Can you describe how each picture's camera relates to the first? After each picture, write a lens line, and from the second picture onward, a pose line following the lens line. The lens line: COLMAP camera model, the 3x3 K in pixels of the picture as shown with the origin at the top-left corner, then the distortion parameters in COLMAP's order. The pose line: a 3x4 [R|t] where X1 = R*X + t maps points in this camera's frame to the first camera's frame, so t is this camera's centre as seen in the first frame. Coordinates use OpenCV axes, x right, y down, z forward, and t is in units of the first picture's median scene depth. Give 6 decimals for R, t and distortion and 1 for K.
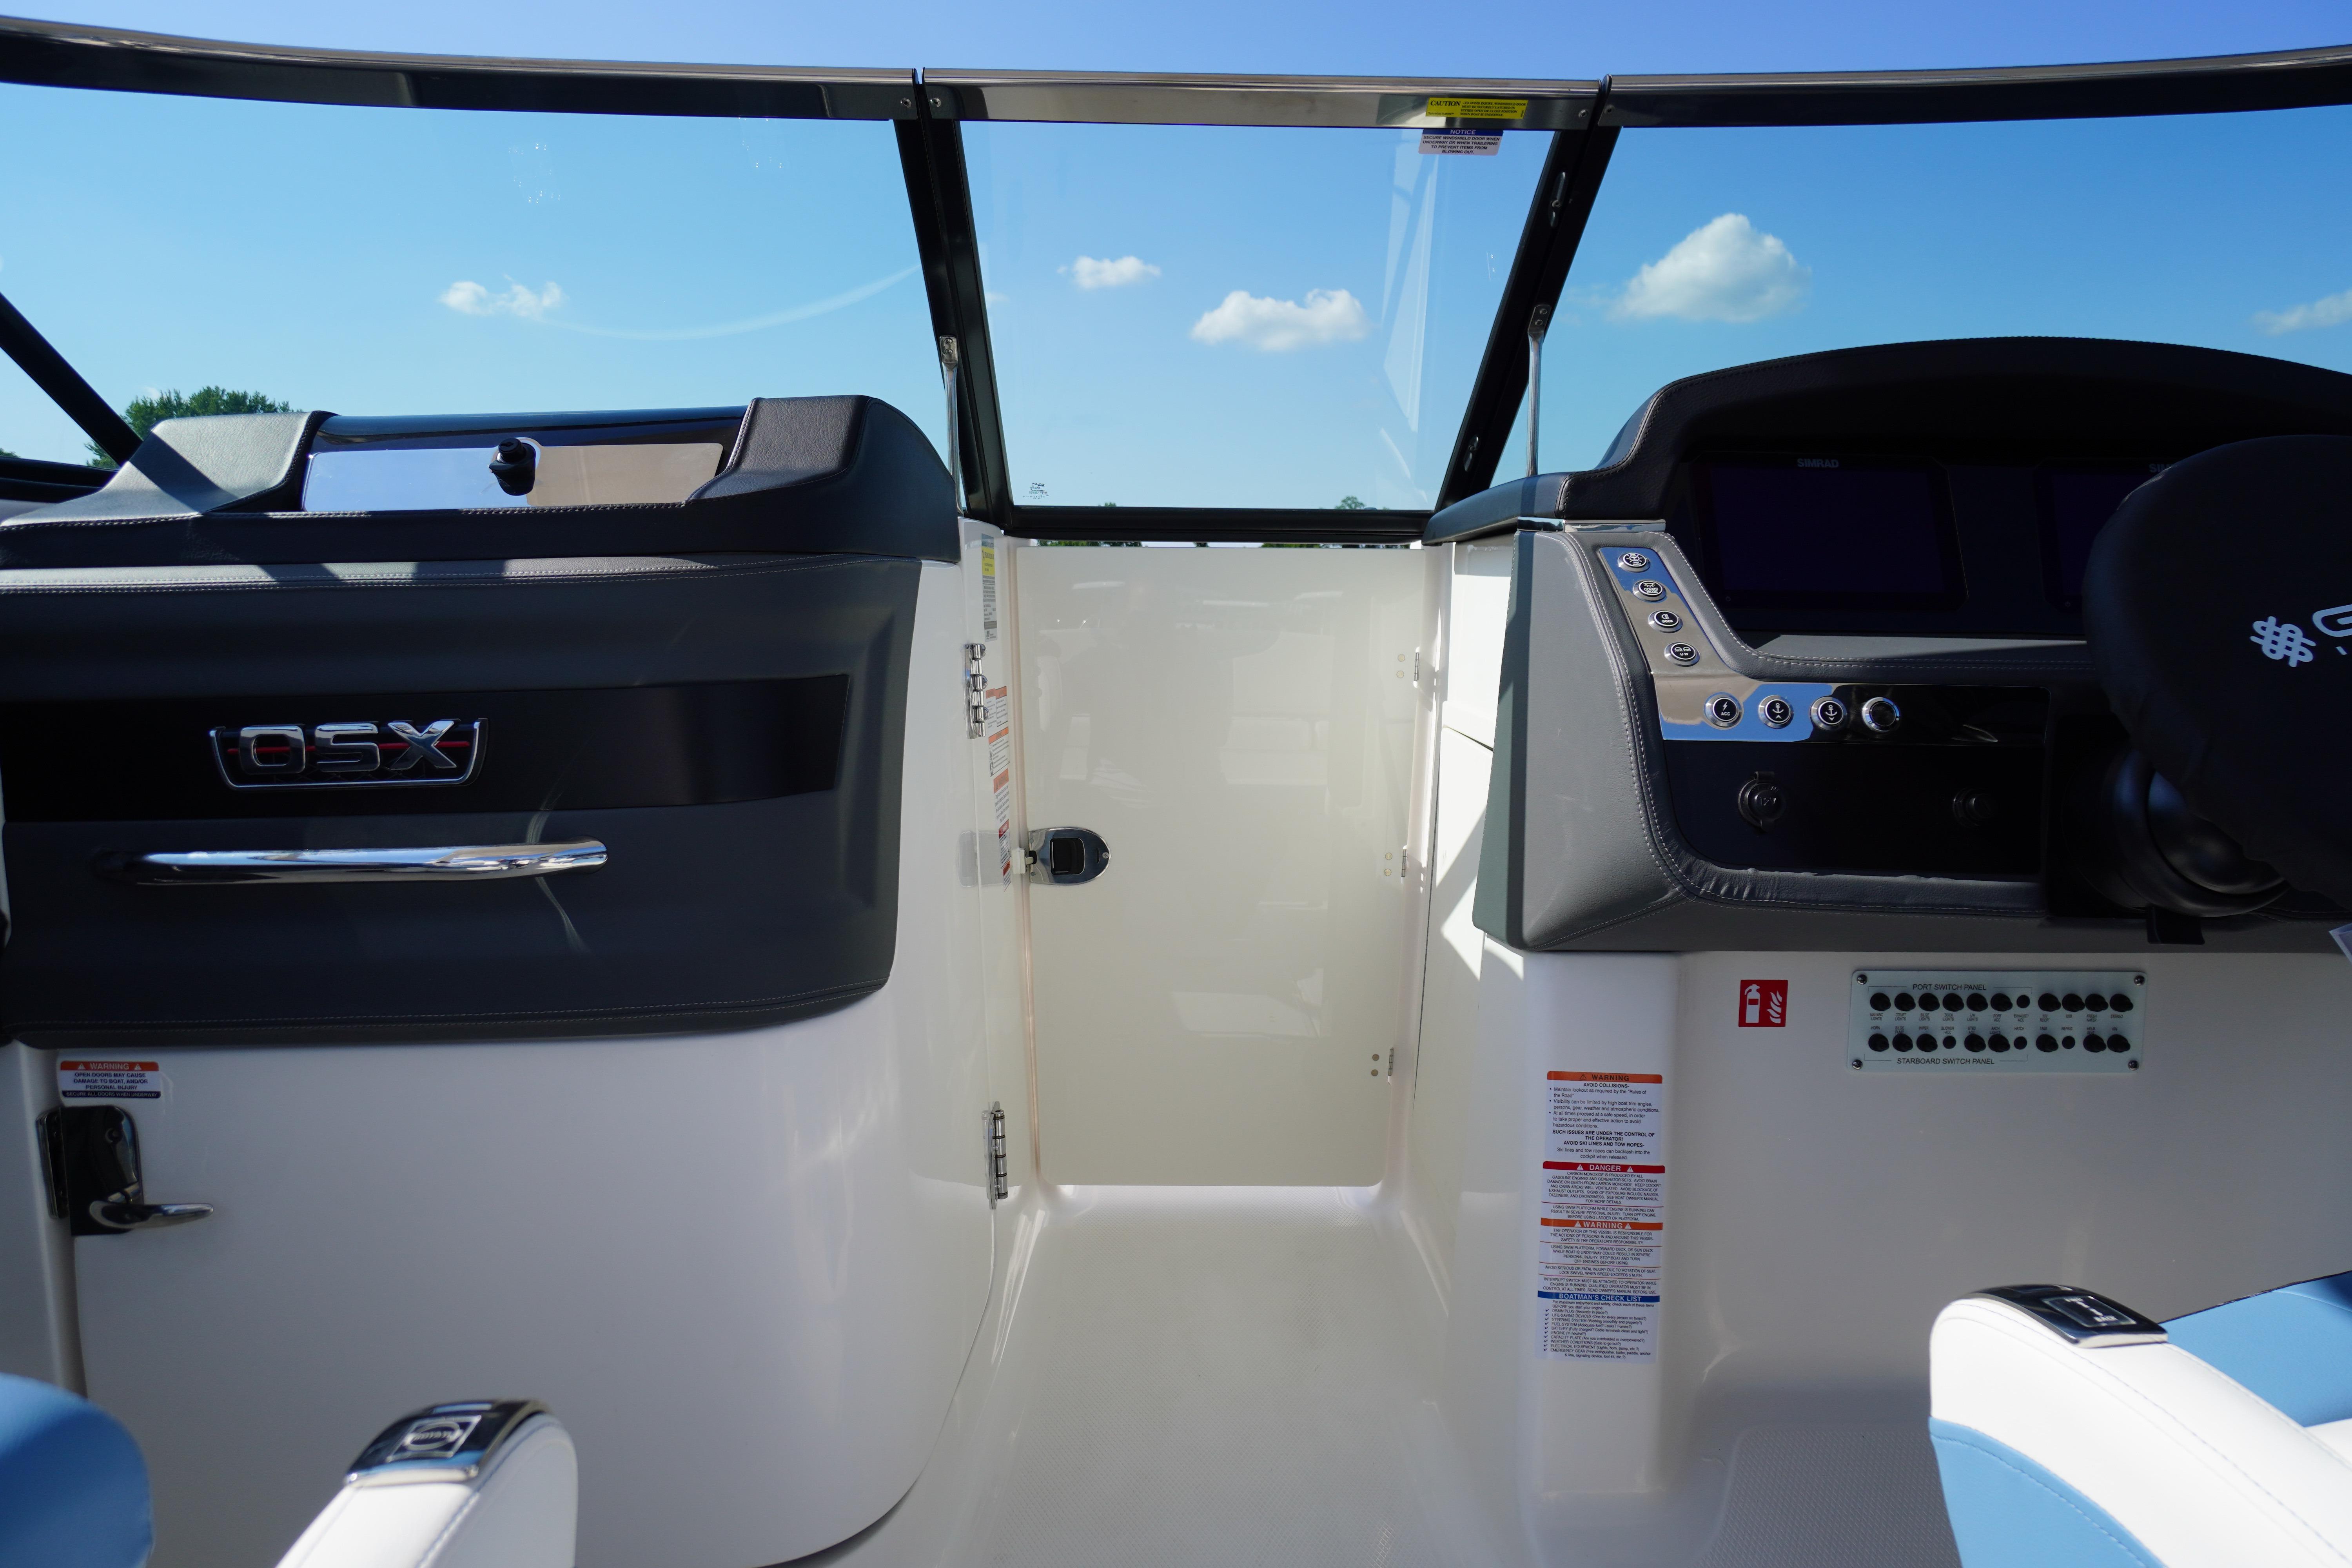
lens RADIAL K [[1330.8, 0, 1177.6], [0, 1330.8, 790.4], [0, 0, 1]] dist [-0.011099, 0.001747]
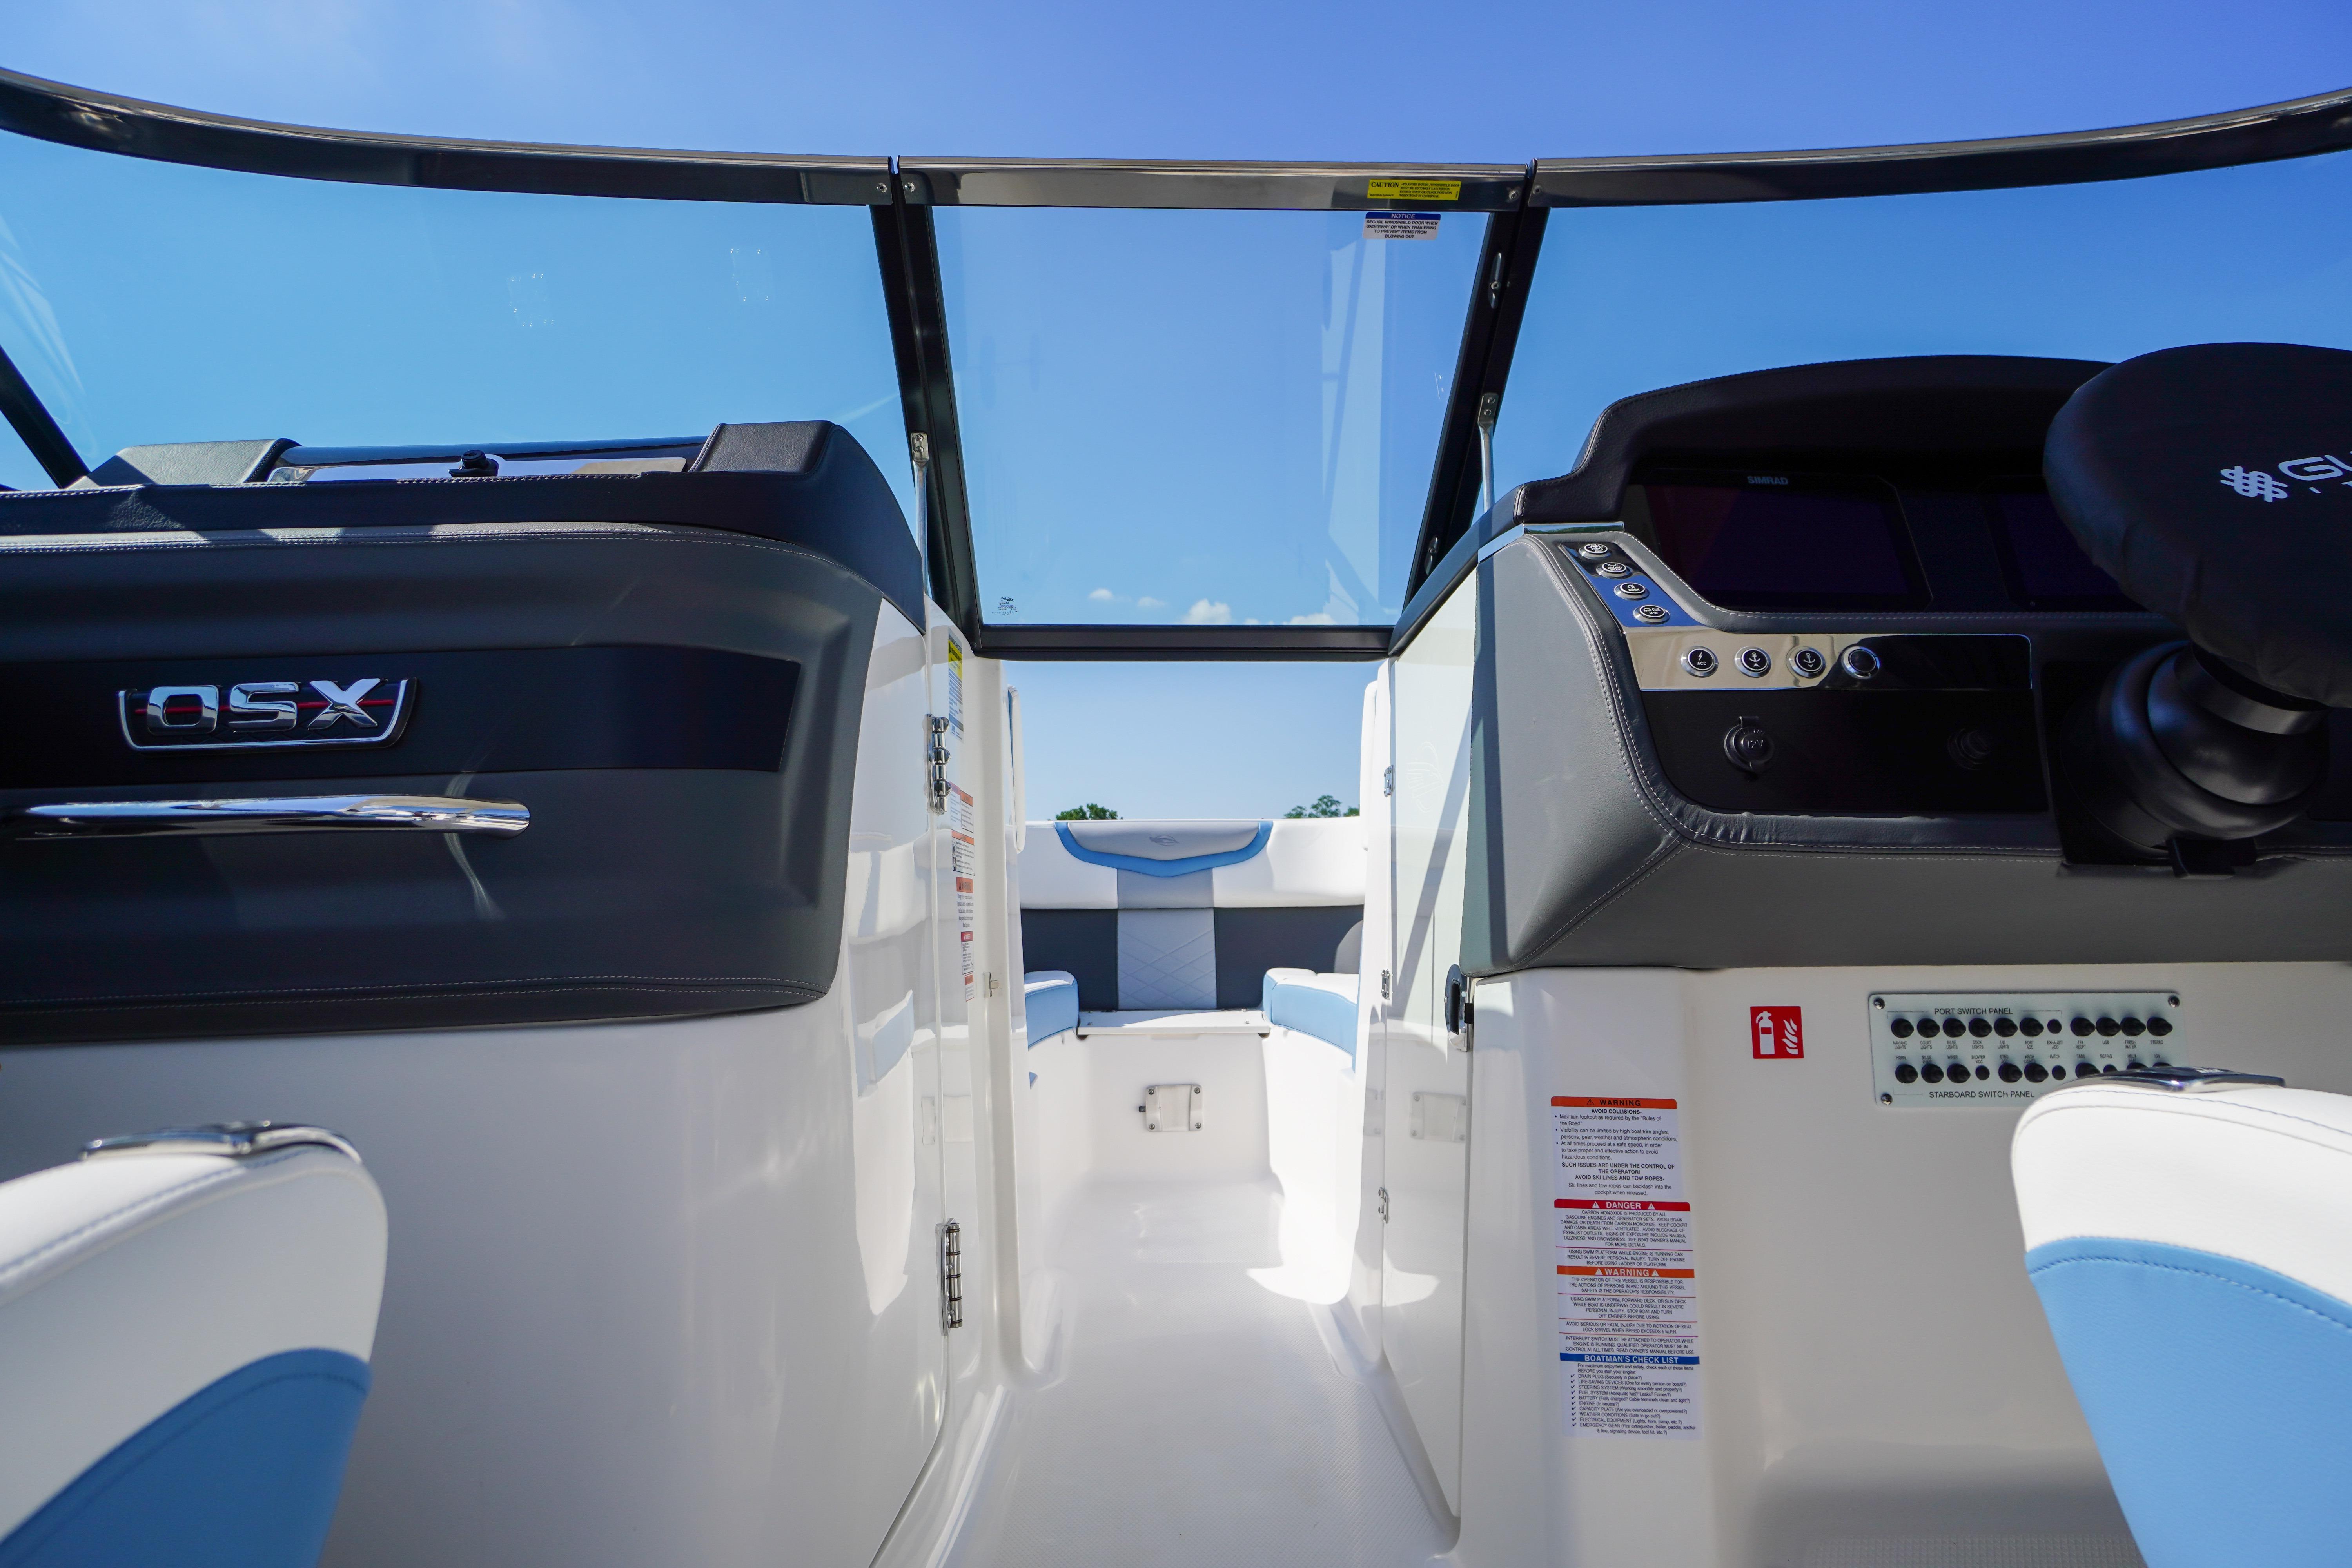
lens RADIAL K [[1330.8, 0, 1177.6], [0, 1330.8, 790.4], [0, 0, 1]] dist [-0.011099, 0.001747]
pose [[0.999785, -0.014326, 0.015004, 0.011175], [0.017318, 0.974563, -0.223445, 0.205767], [-0.011421, 0.223656, 0.974601, 0.065989]]
